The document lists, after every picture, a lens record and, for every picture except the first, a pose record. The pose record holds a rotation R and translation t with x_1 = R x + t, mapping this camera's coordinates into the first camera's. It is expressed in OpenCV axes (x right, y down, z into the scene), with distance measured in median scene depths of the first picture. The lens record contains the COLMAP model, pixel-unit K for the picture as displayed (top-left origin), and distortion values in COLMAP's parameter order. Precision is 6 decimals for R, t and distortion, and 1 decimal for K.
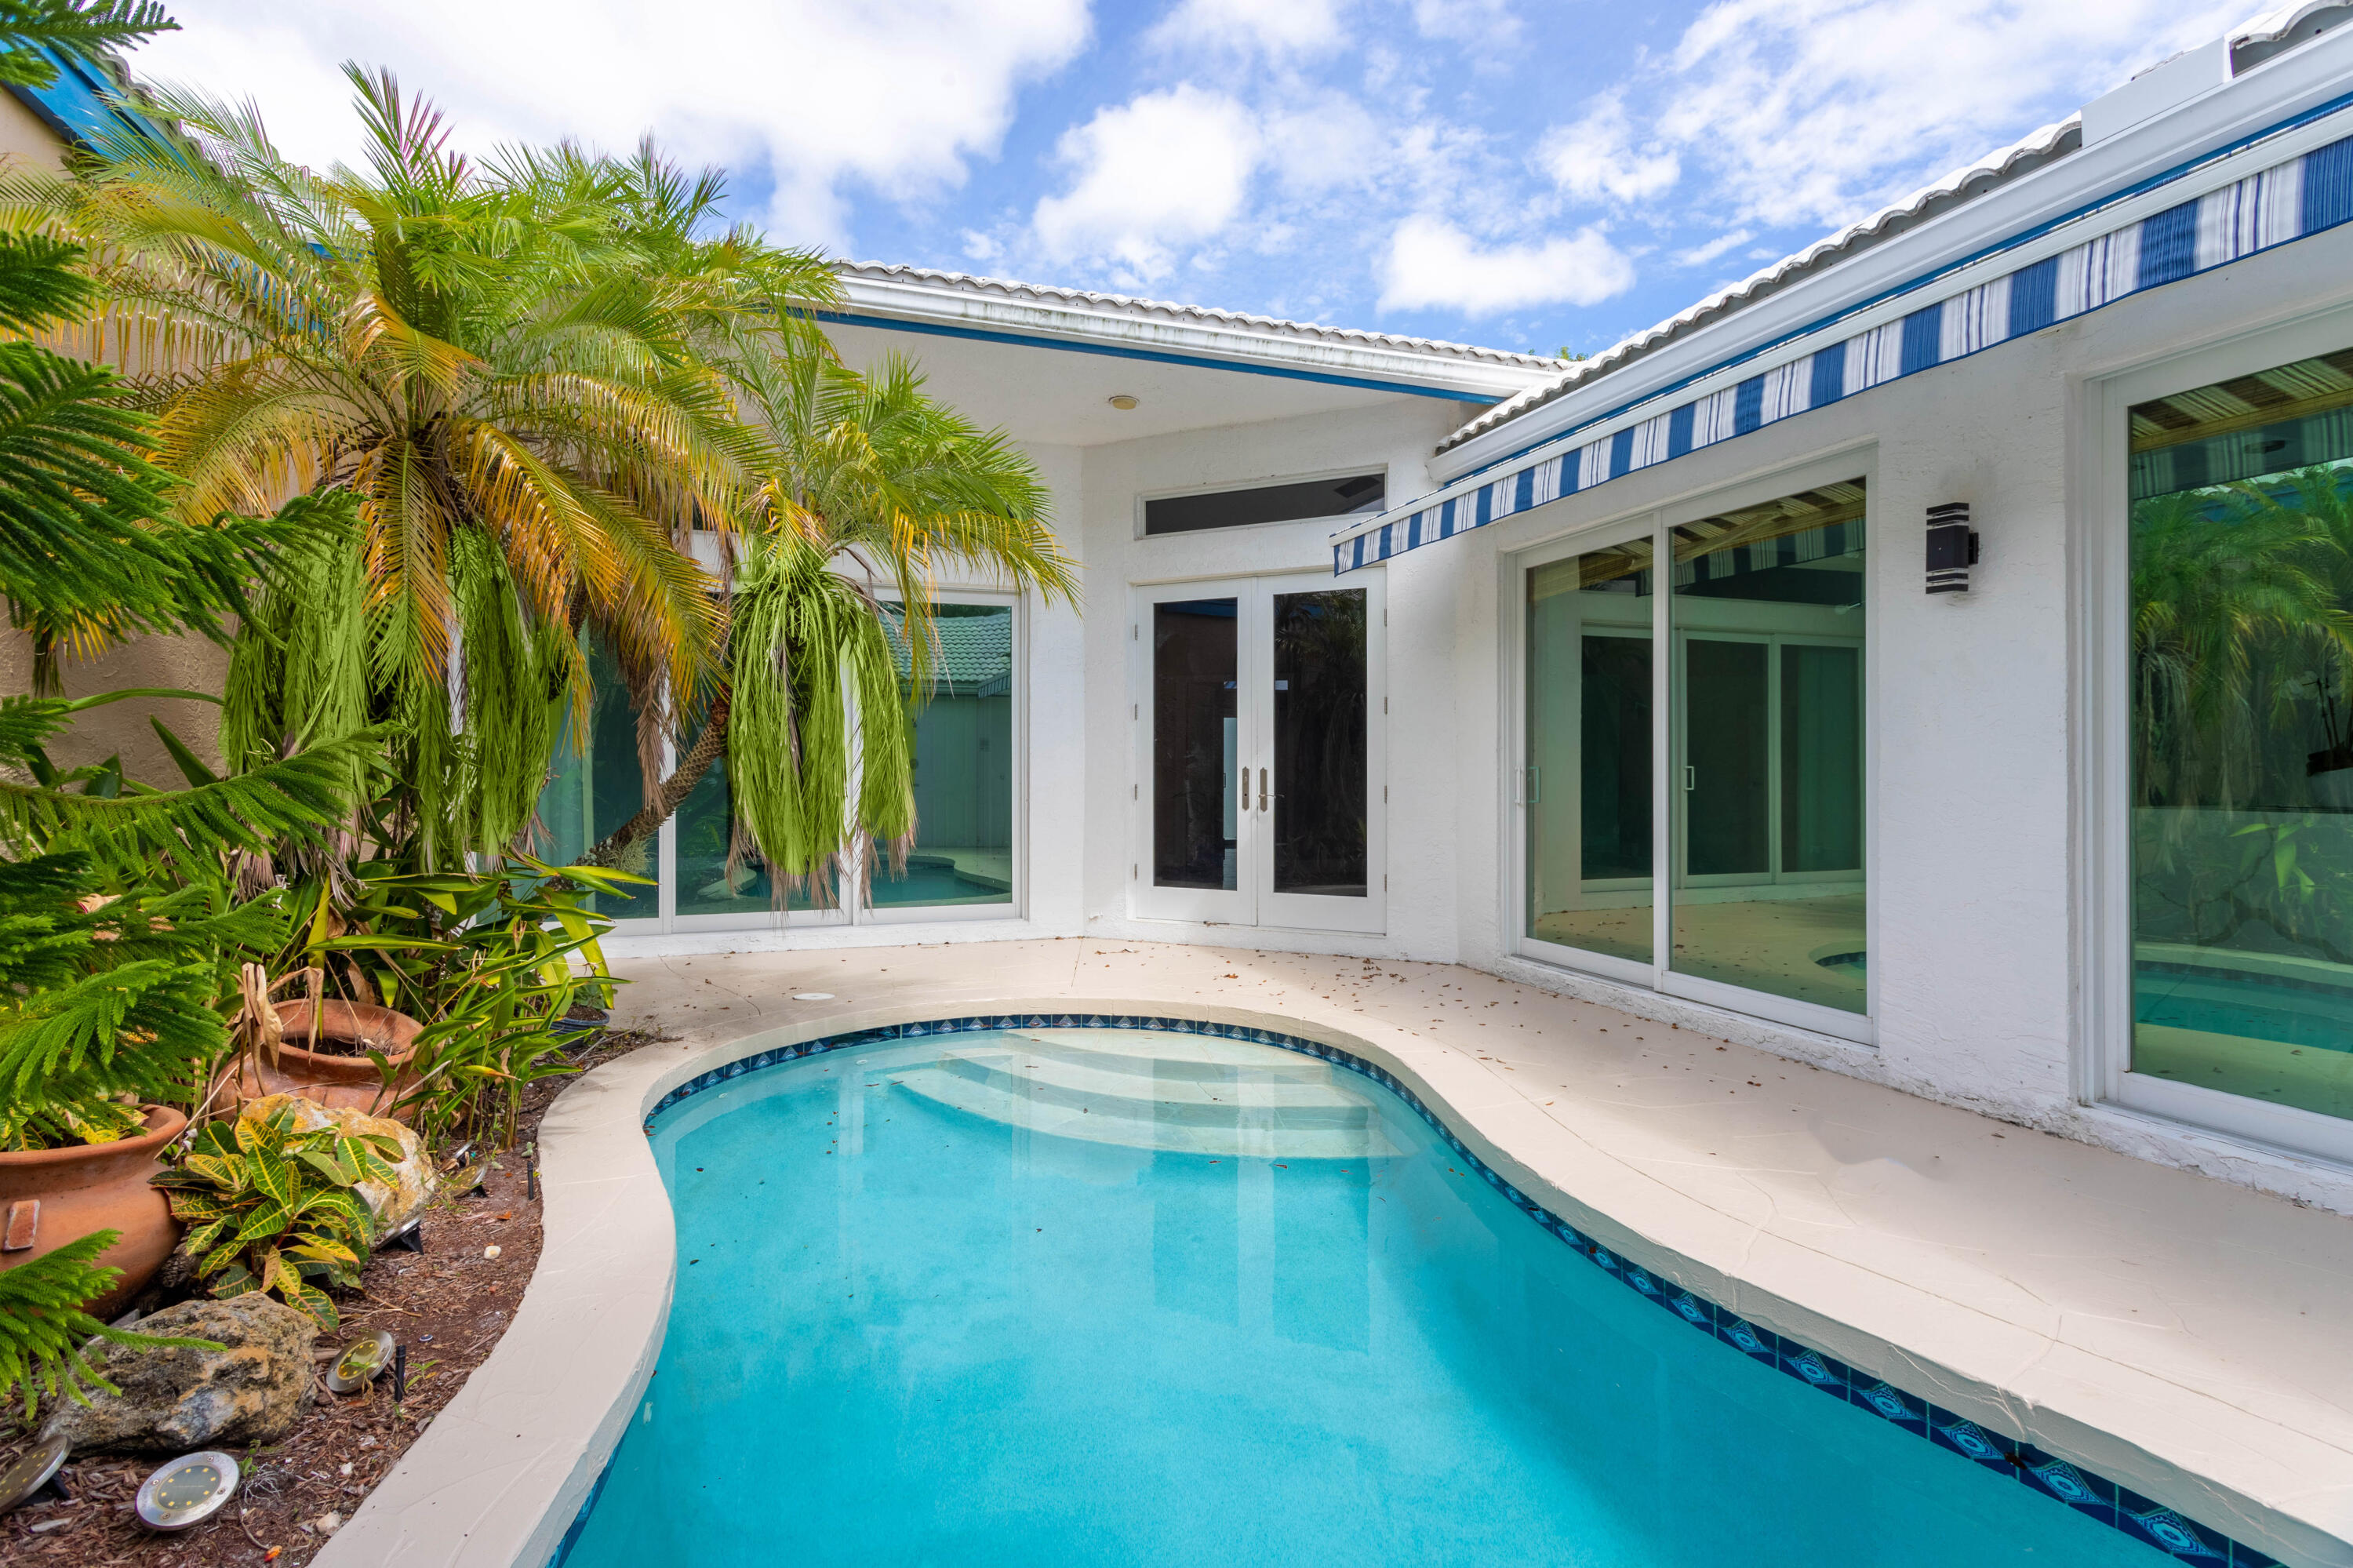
lens RADIAL K [[1116.0, 0, 1176.4], [0, 1116.0, 756.0], [0, 0, 1]] dist [-0.018778, -0.000402]
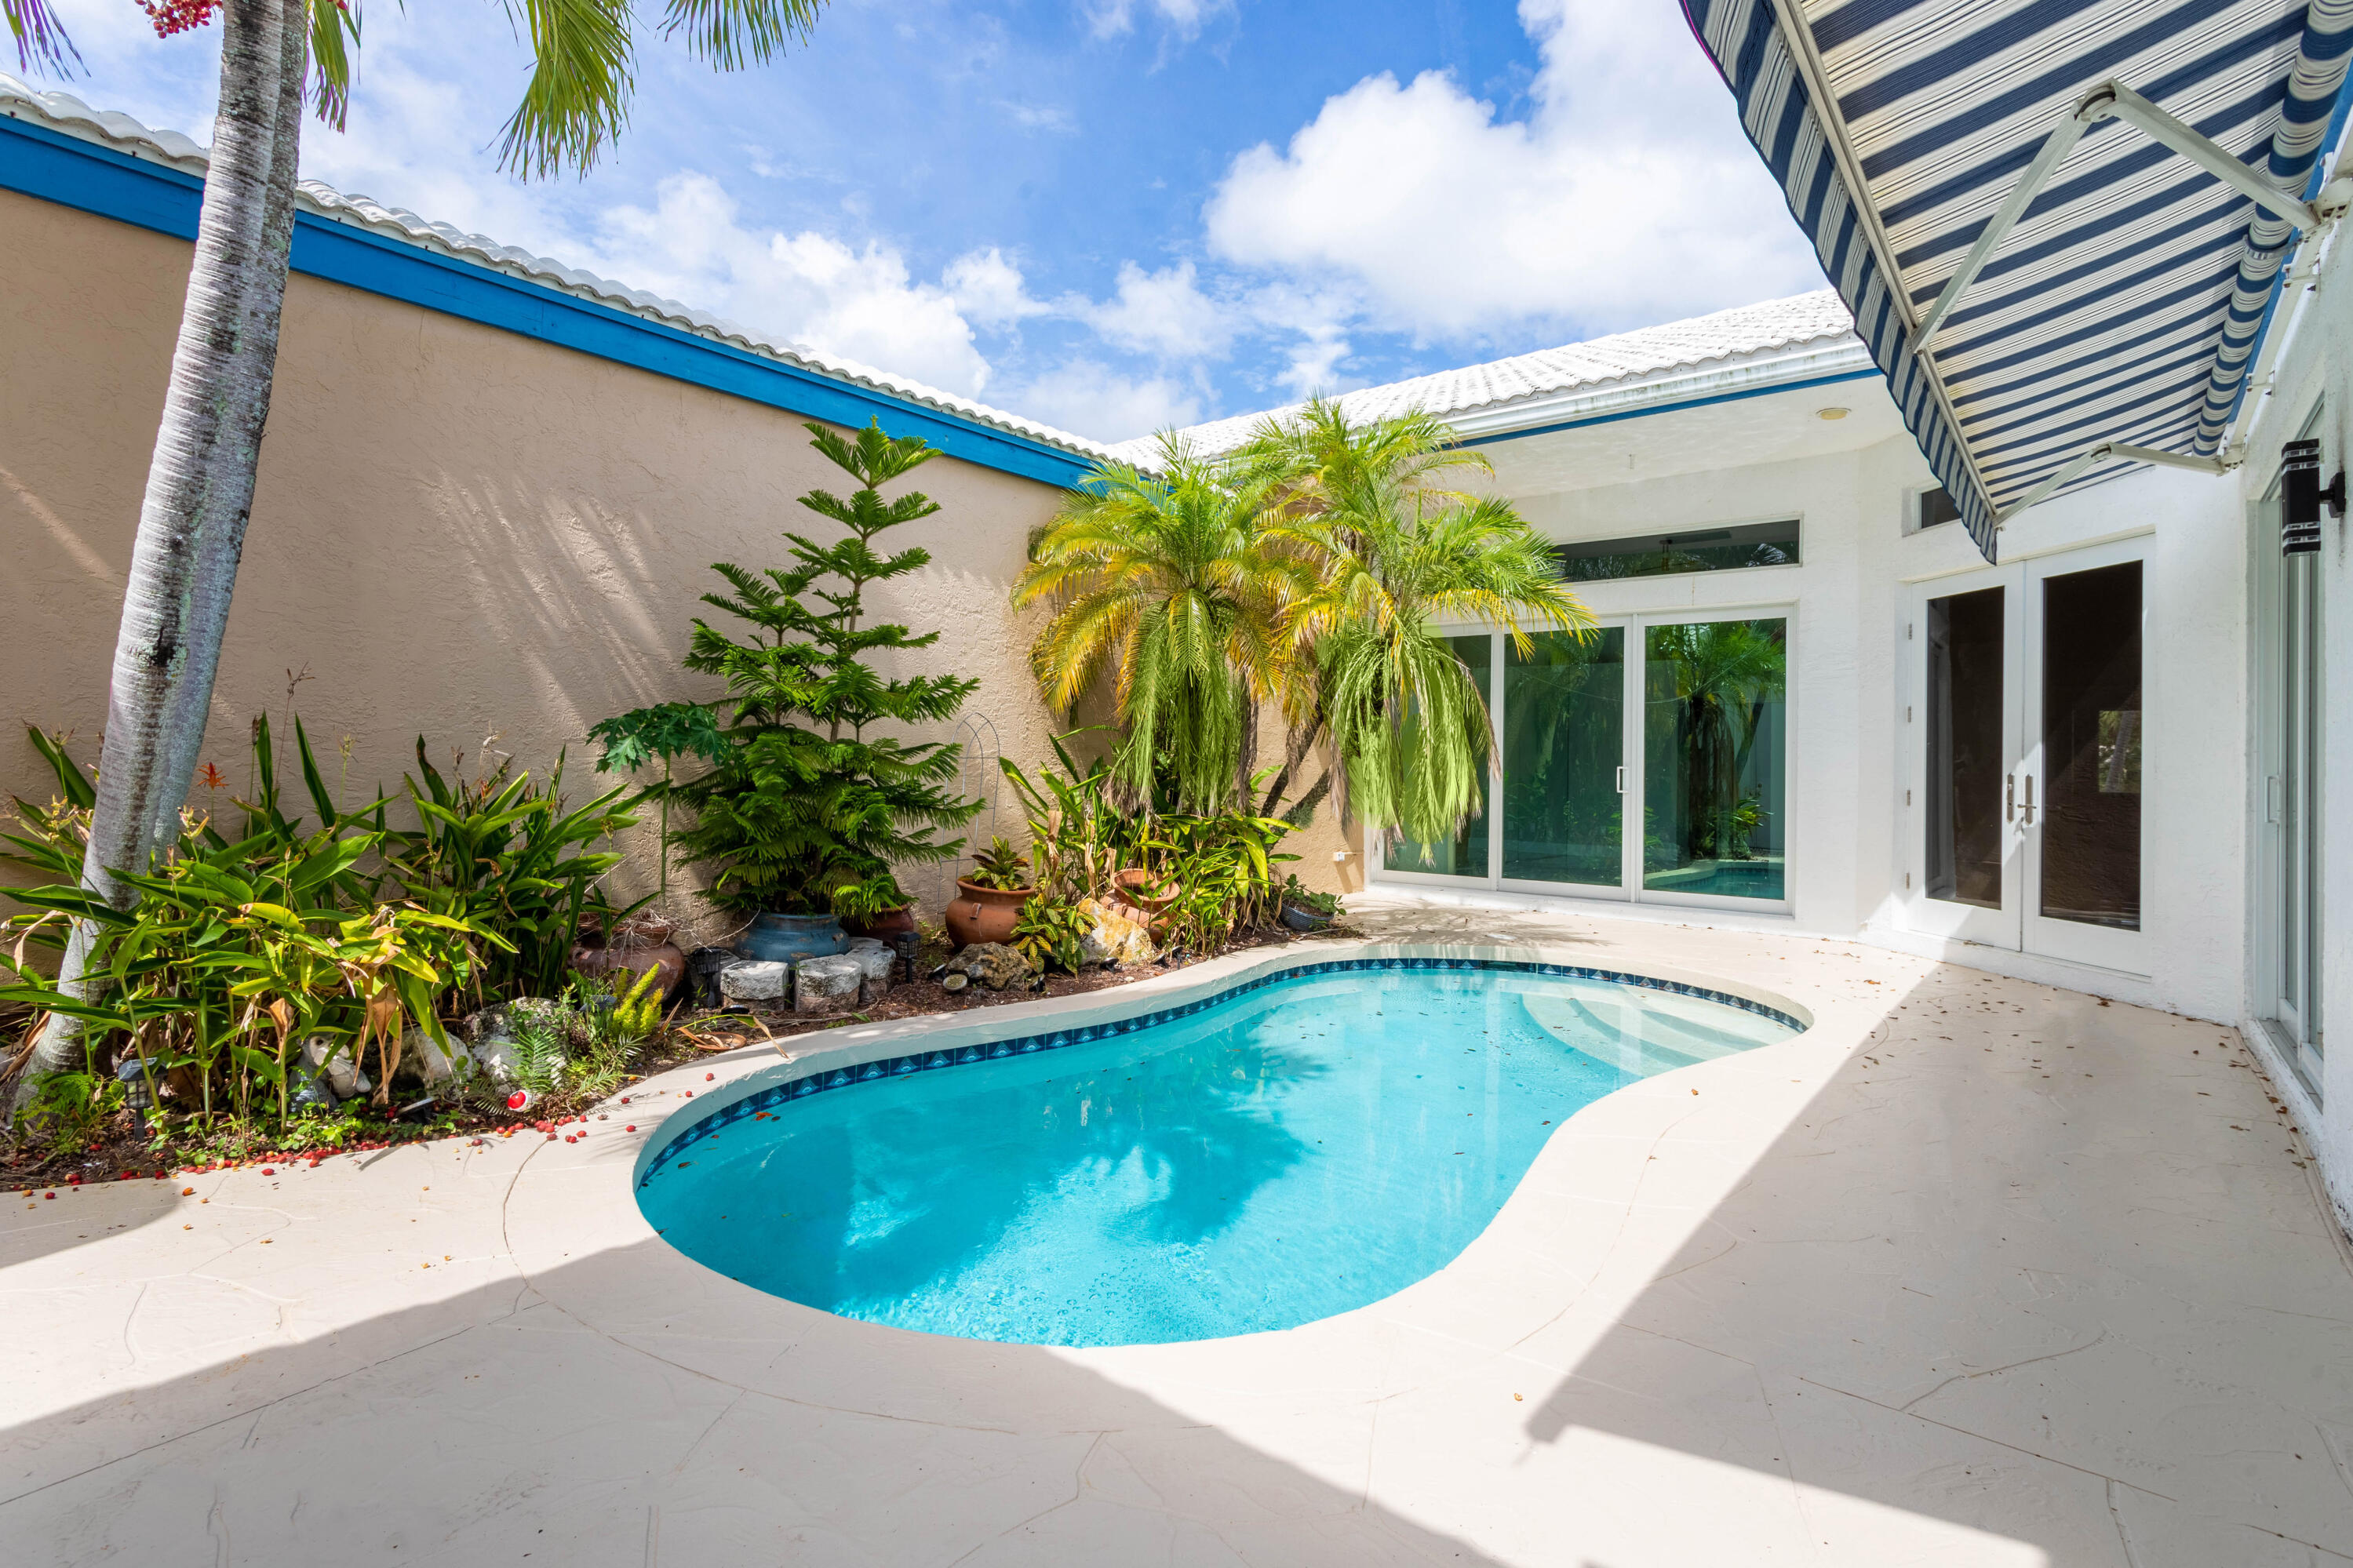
lens RADIAL K [[1115.8, 0, 1176.4], [0, 1115.8, 756.1], [0, 0, 1]] dist [-0.018778, -0.000402]
pose [[0.536207, 0.002352, -0.844083, 0.447570], [-0.007178, 0.999973, -0.001774, 0.002417], [0.844056, 0.007010, 0.536209, -0.042015]]
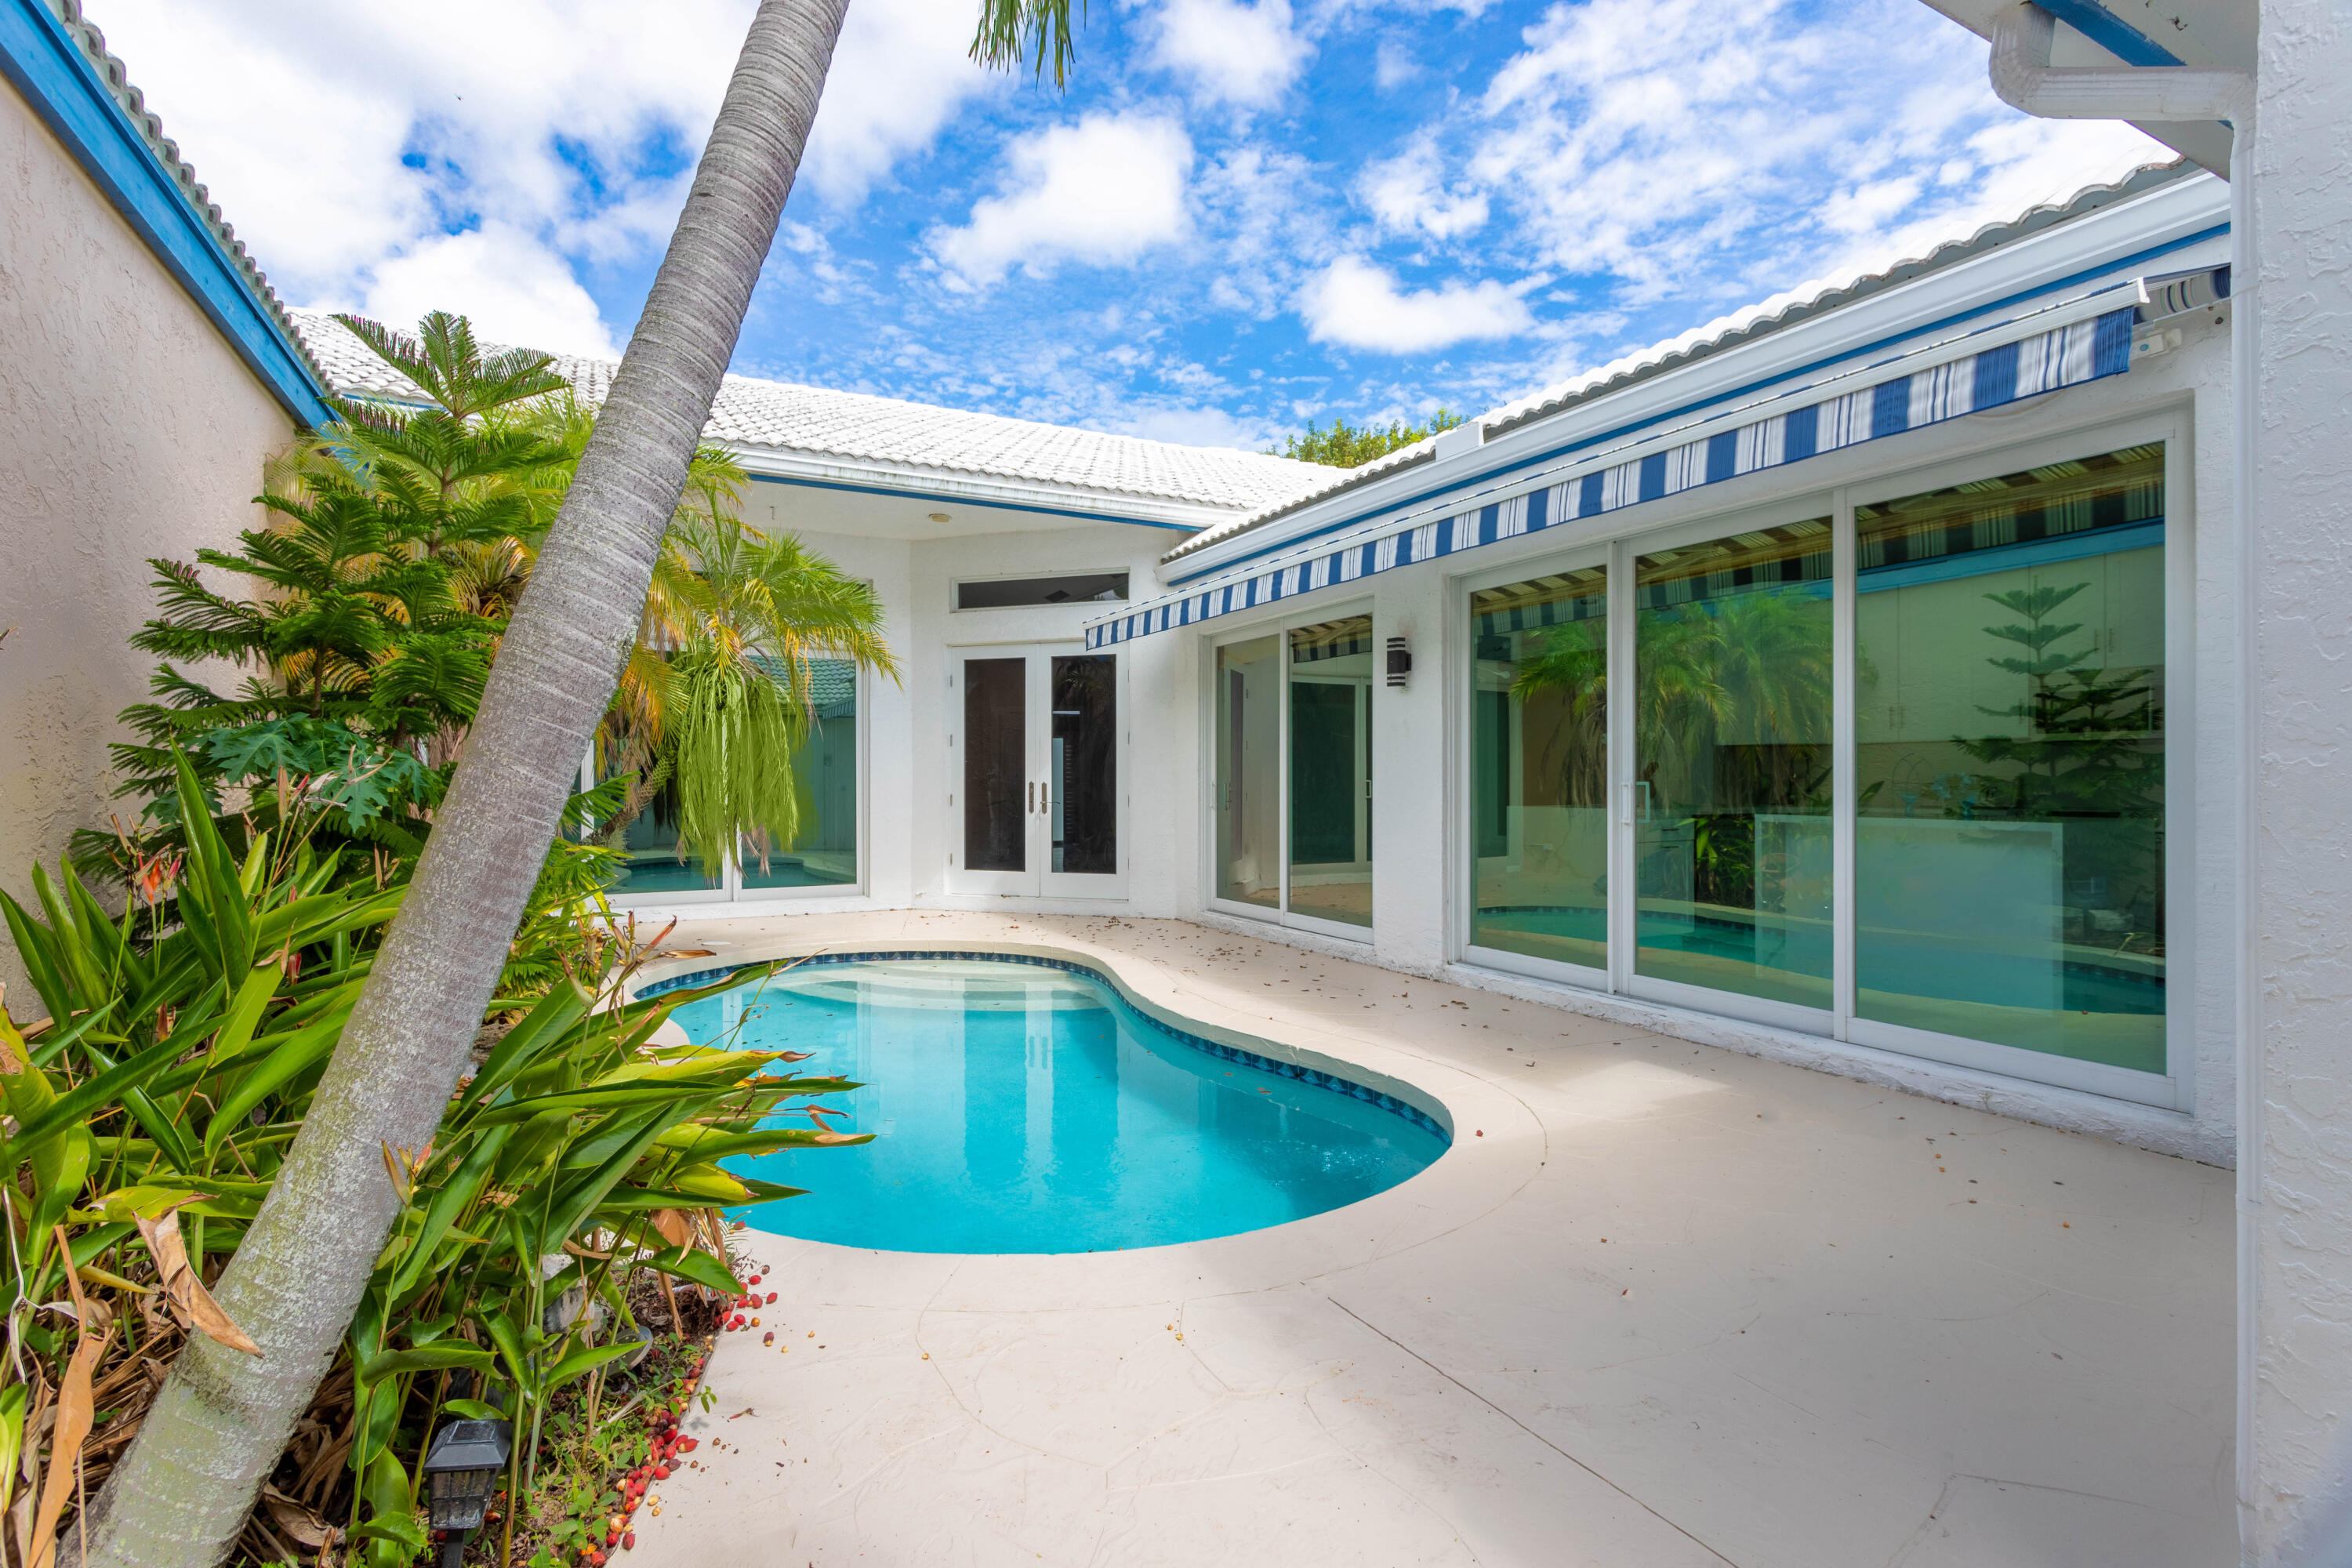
lens RADIAL K [[1092.0, 0, 1140.0], [0, 1092.0, 777.7], [0, 0, 1]] dist [0.039285, -0.000350]
pose [[0.992639, 0.000581, 0.121110, 0.032059], [-0.001523, 0.999969, 0.007680, -0.005945], [-0.121102, -0.007808, 0.992609, -0.342394]]
